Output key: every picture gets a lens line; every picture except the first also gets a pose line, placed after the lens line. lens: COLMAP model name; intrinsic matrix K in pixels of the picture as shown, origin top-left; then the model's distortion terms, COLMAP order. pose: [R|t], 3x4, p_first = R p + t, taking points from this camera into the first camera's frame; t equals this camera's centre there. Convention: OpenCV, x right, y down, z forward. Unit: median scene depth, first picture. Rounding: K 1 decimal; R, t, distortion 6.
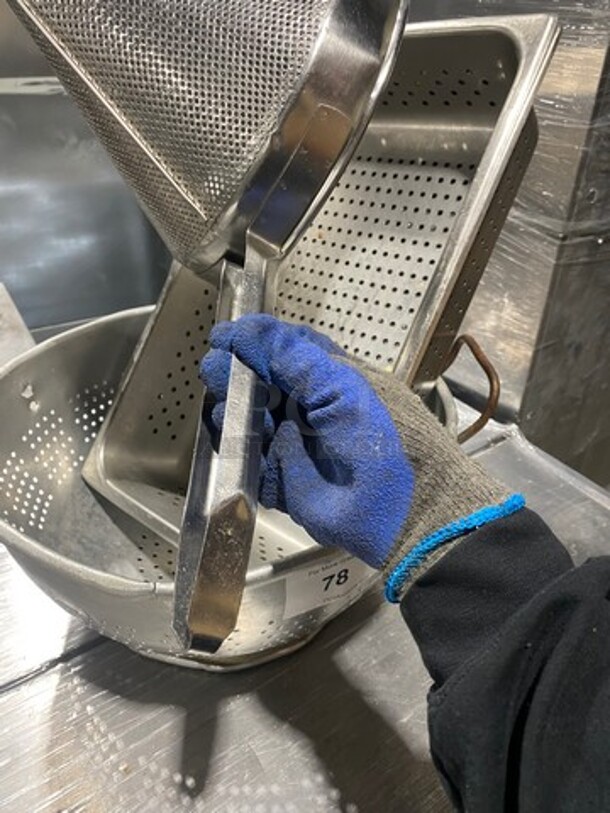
lens RADIAL K [[620.3, 0, 309.8], [0, 620.3, 399.1], [0, 0, 1]] dist [-0.006233, 0.006173]
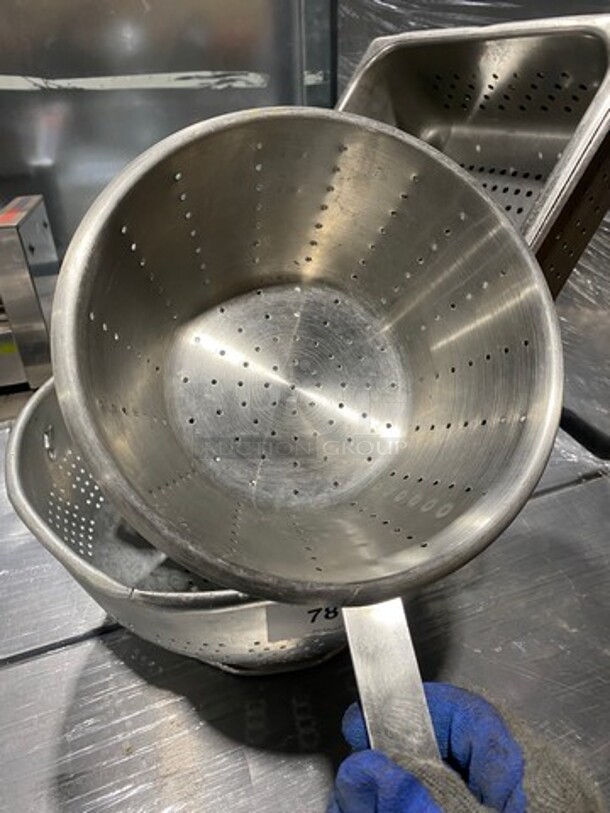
lens RADIAL K [[624.0, 0, 312.2], [0, 624.0, 393.3], [0, 0, 1]] dist [-0.039722, 0.078166]
pose [[0.967089, 0.104788, -0.231857, 0.142891], [-0.100703, 0.994481, 0.029418, -0.053497], [0.233660, -0.005101, 0.972305, 0.031127]]
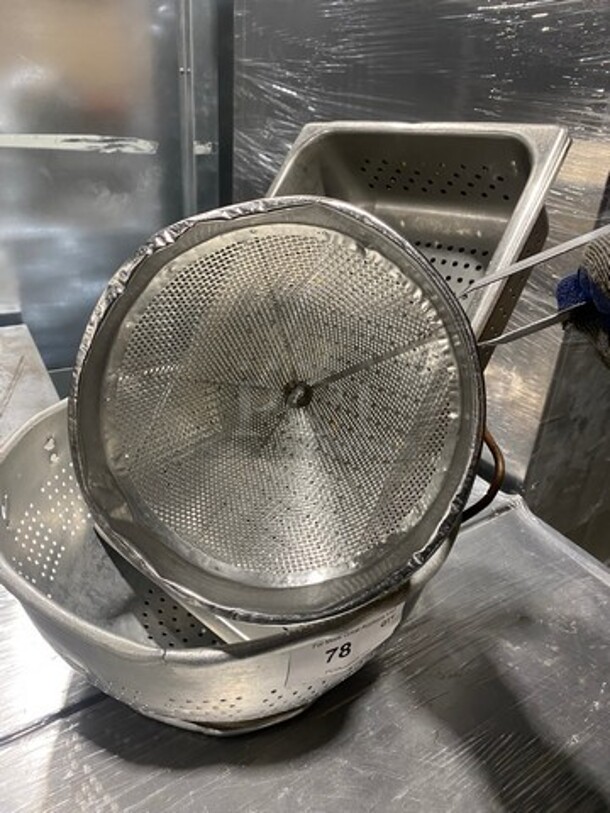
lens RADIAL K [[619.0, 0, 314.6], [0, 619.0, 398.1], [0, 0, 1]] dist [0.001728, 0.003612]
pose [[0.998613, 0.052214, -0.006717, -0.008624], [-0.052567, 0.995905, -0.073558, -0.033982], [0.002849, 0.073809, 0.997268, -0.036600]]
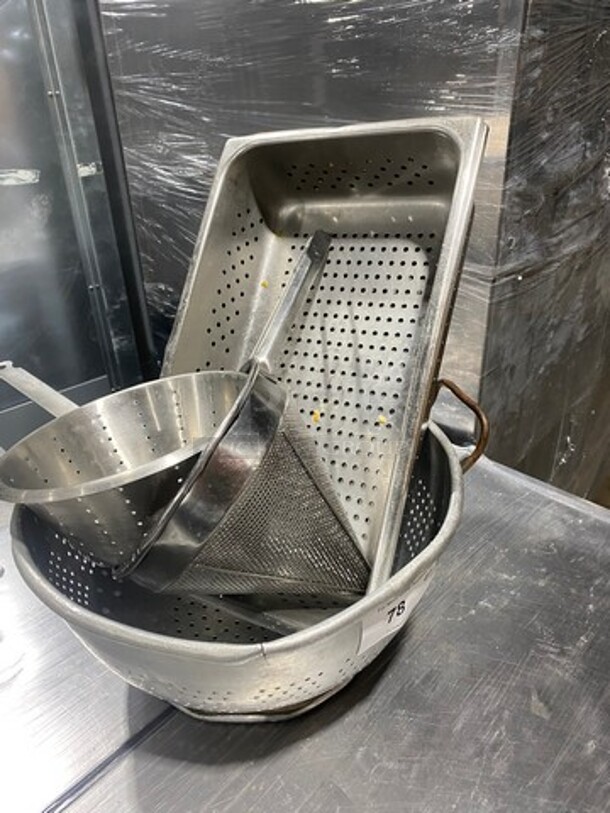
lens RADIAL K [[616.9, 0, 307.7], [0, 616.9, 396.7], [0, 0, 1]] dist [0.043940, -0.065465]
pose [[0.978761, -0.146218, 0.143691, -0.151448], [0.155156, 0.986465, -0.053046, -0.044918], [-0.133990, 0.074214, 0.988200, -0.097762]]
